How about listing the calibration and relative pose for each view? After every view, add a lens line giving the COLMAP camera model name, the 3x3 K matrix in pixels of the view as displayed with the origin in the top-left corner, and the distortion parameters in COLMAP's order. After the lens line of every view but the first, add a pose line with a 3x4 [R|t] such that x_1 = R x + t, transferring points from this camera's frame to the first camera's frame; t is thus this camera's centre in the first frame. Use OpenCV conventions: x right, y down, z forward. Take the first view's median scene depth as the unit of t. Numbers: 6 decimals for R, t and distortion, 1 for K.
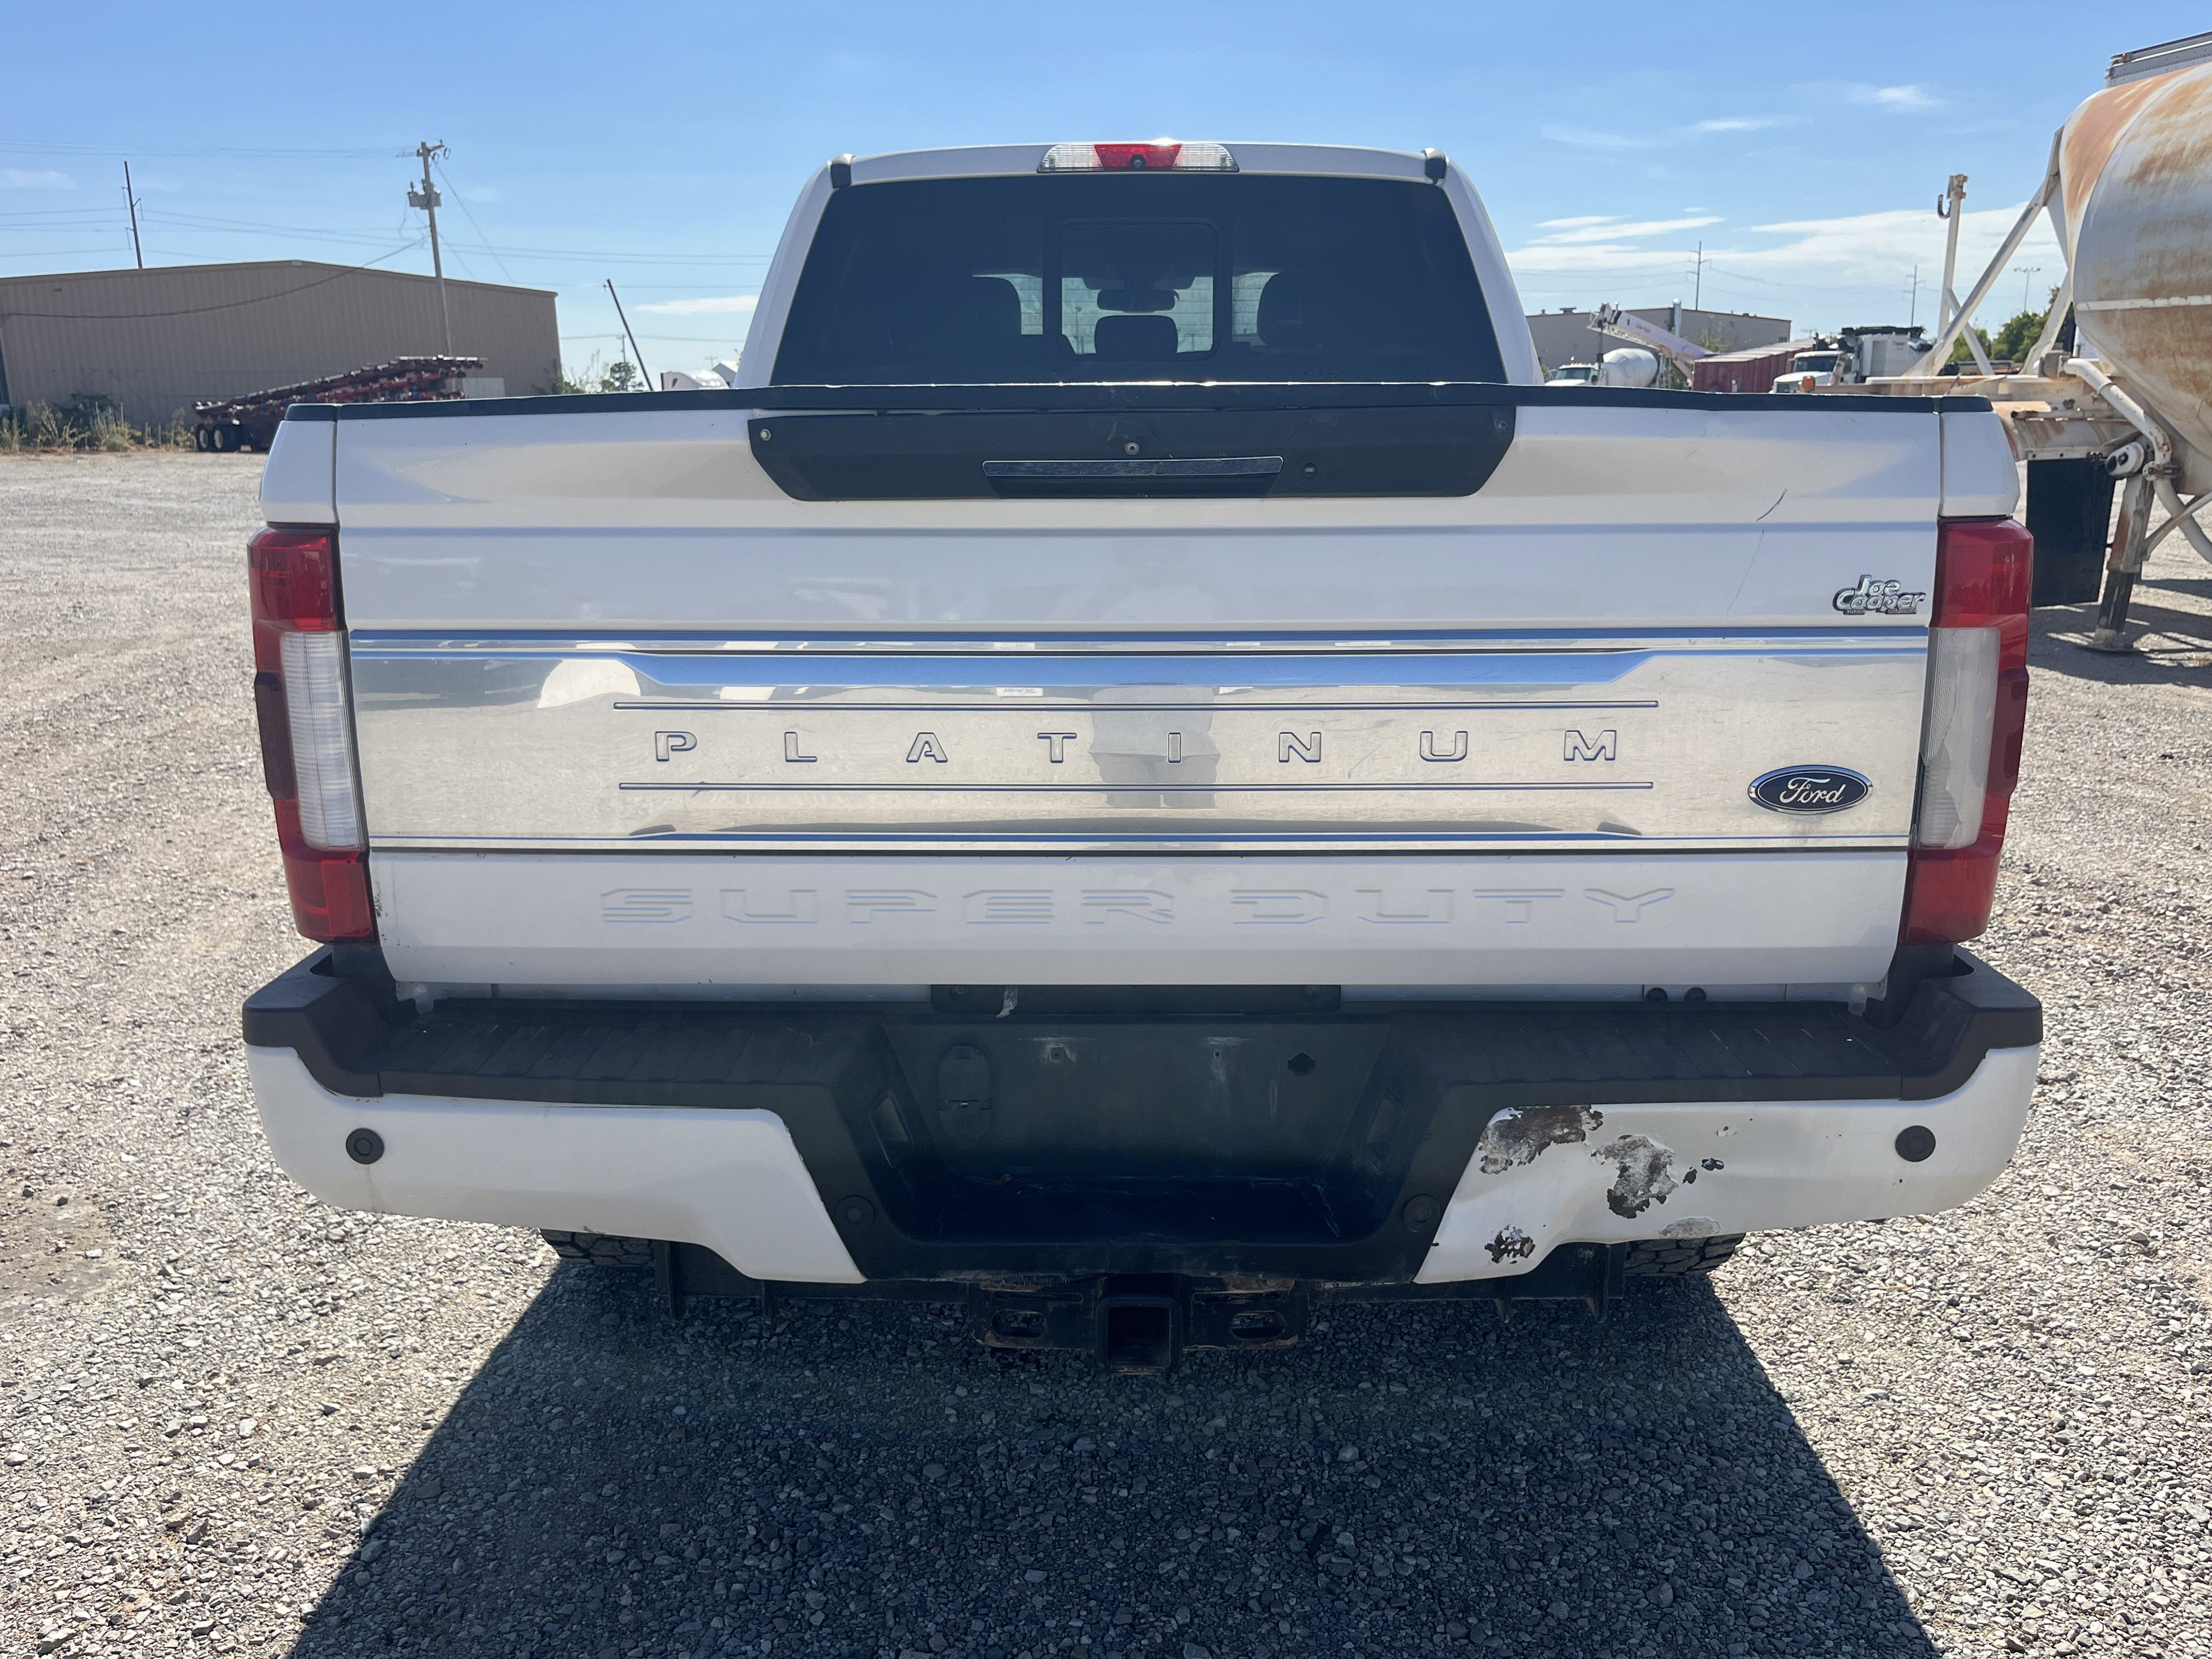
lens RADIAL K [[1680.0, 0, 1004.1], [0, 1680.0, 815.7], [0, 0, 1]] dist [0.031101, -0.014355]
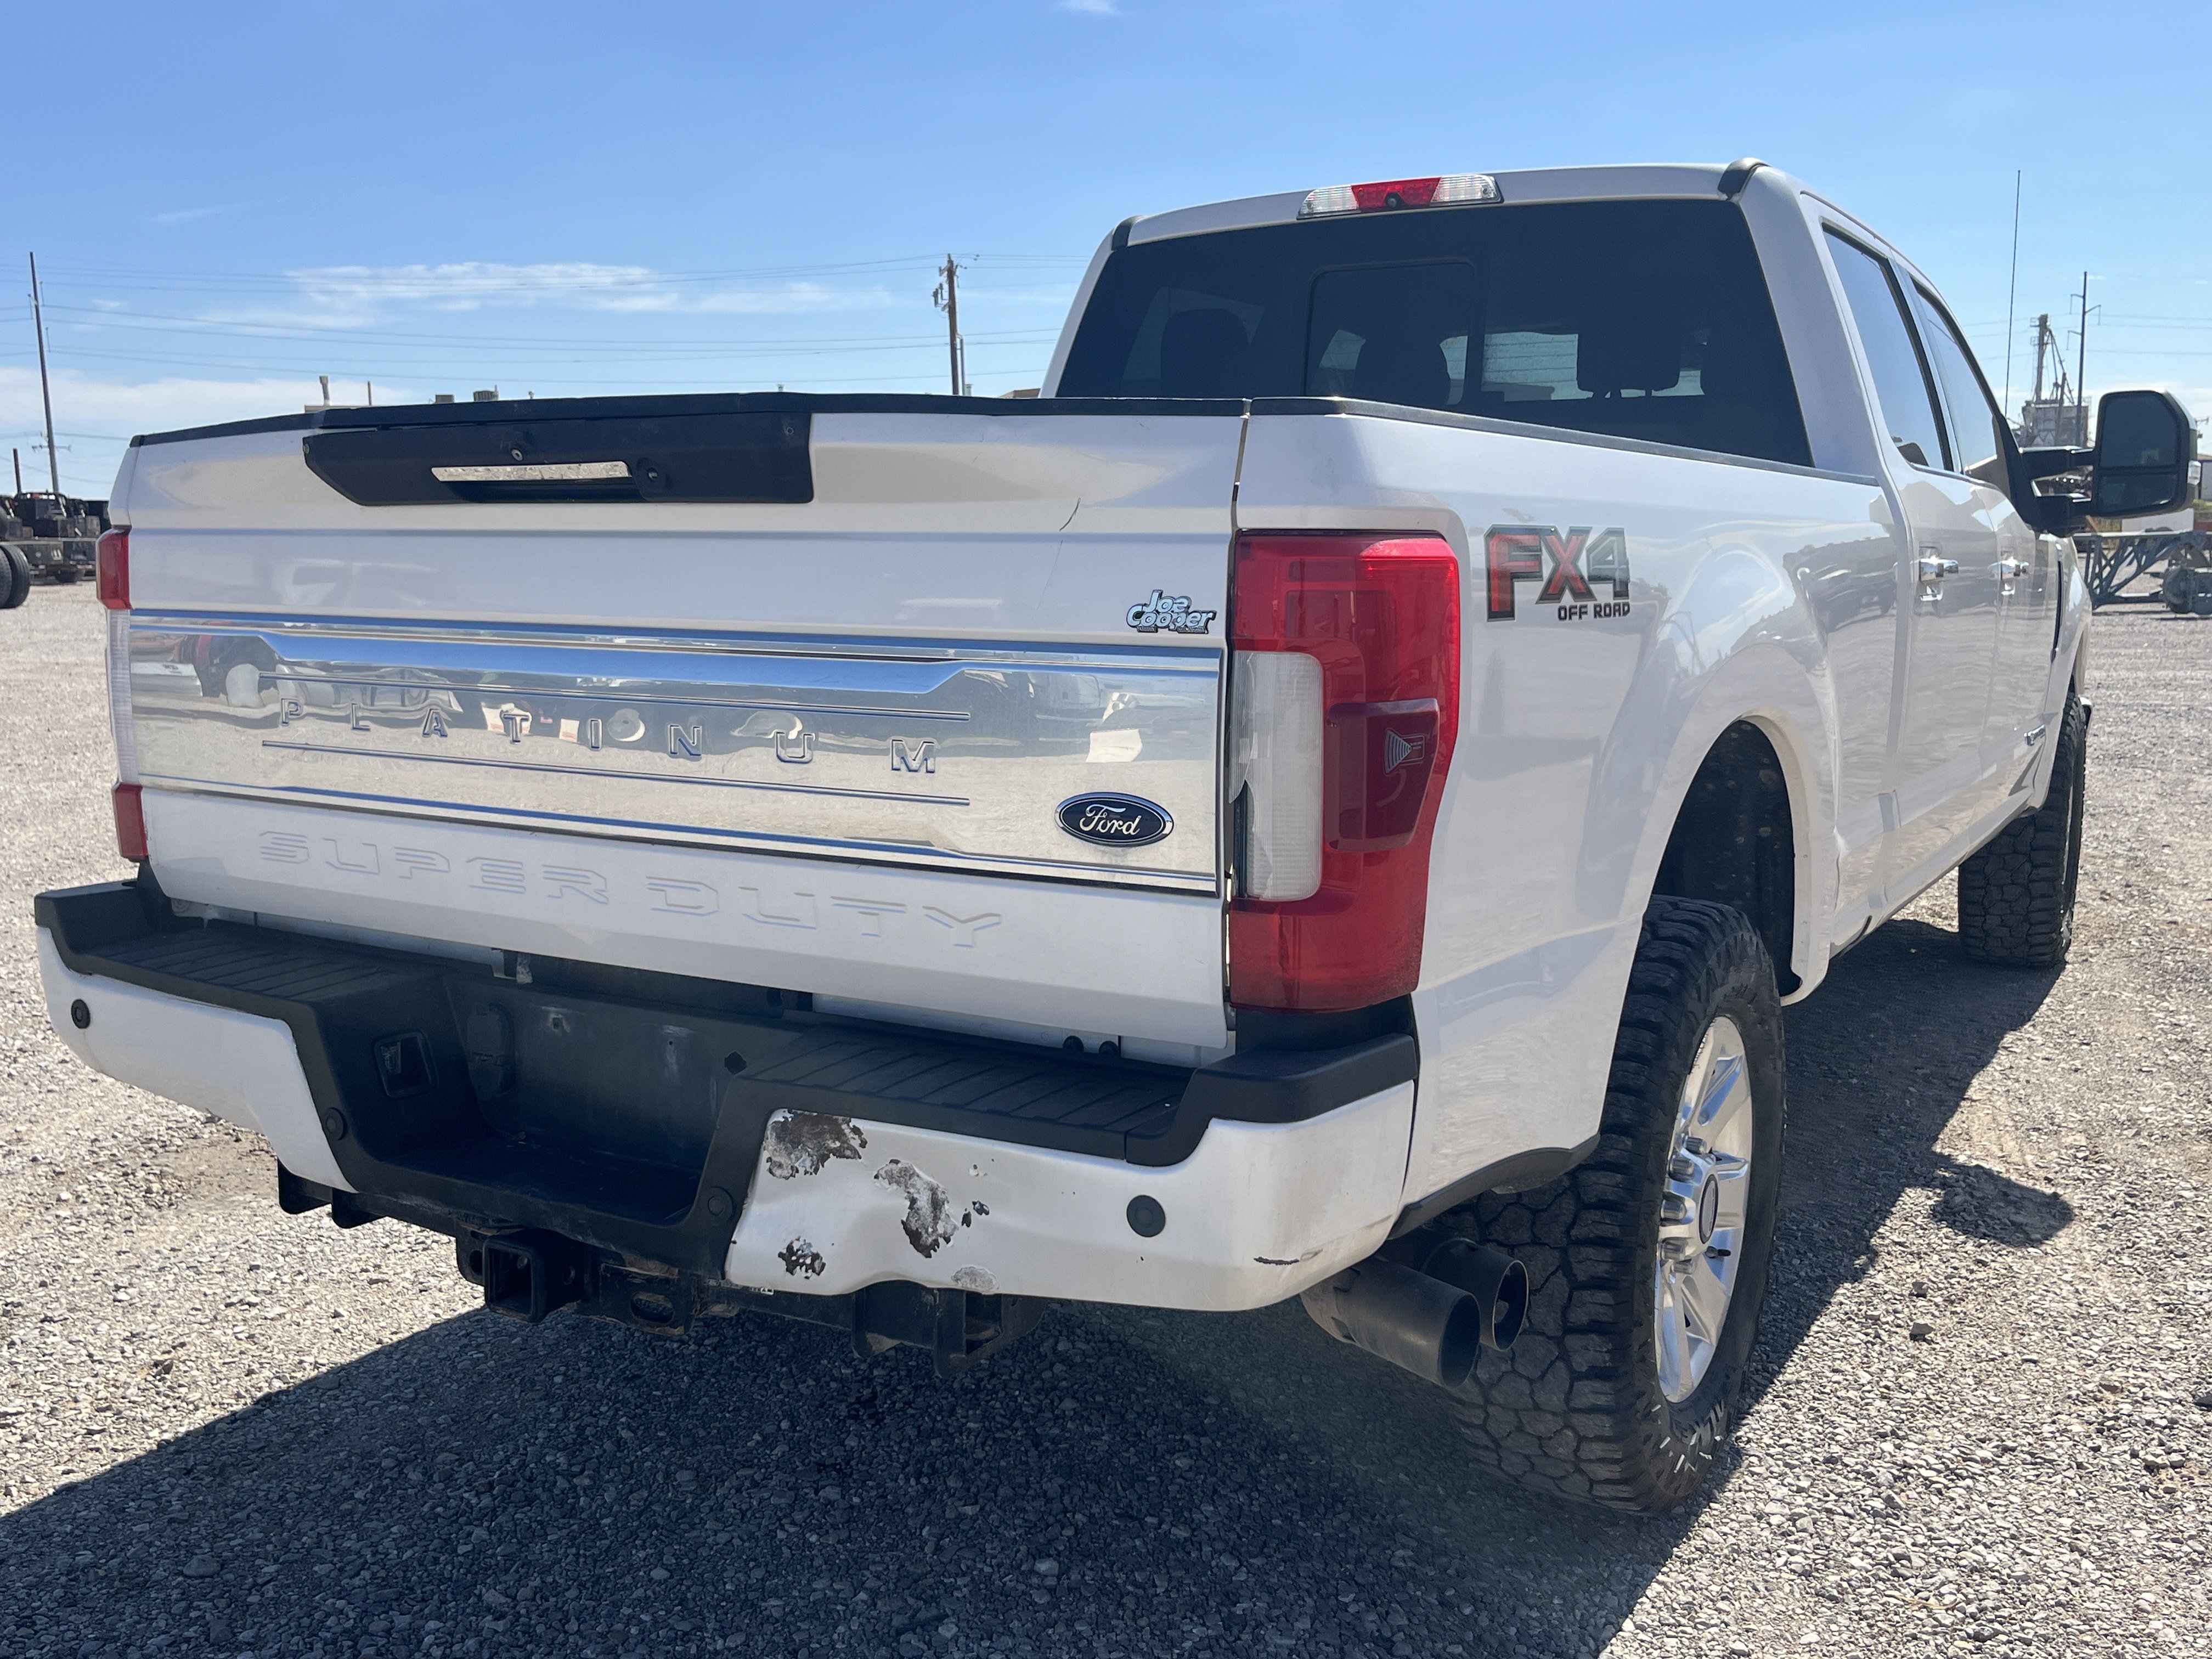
lens RADIAL K [[2015.7, 0, 1099.5], [0, 2015.7, 832.6], [0, 0, 1]] dist [0.029120, 0.000000]
pose [[0.869488, 0.079207, -0.487563, 1.003462], [-0.120644, 0.991219, -0.054121, 0.051999], [0.478995, 0.105879, 0.871409, 0.033755]]
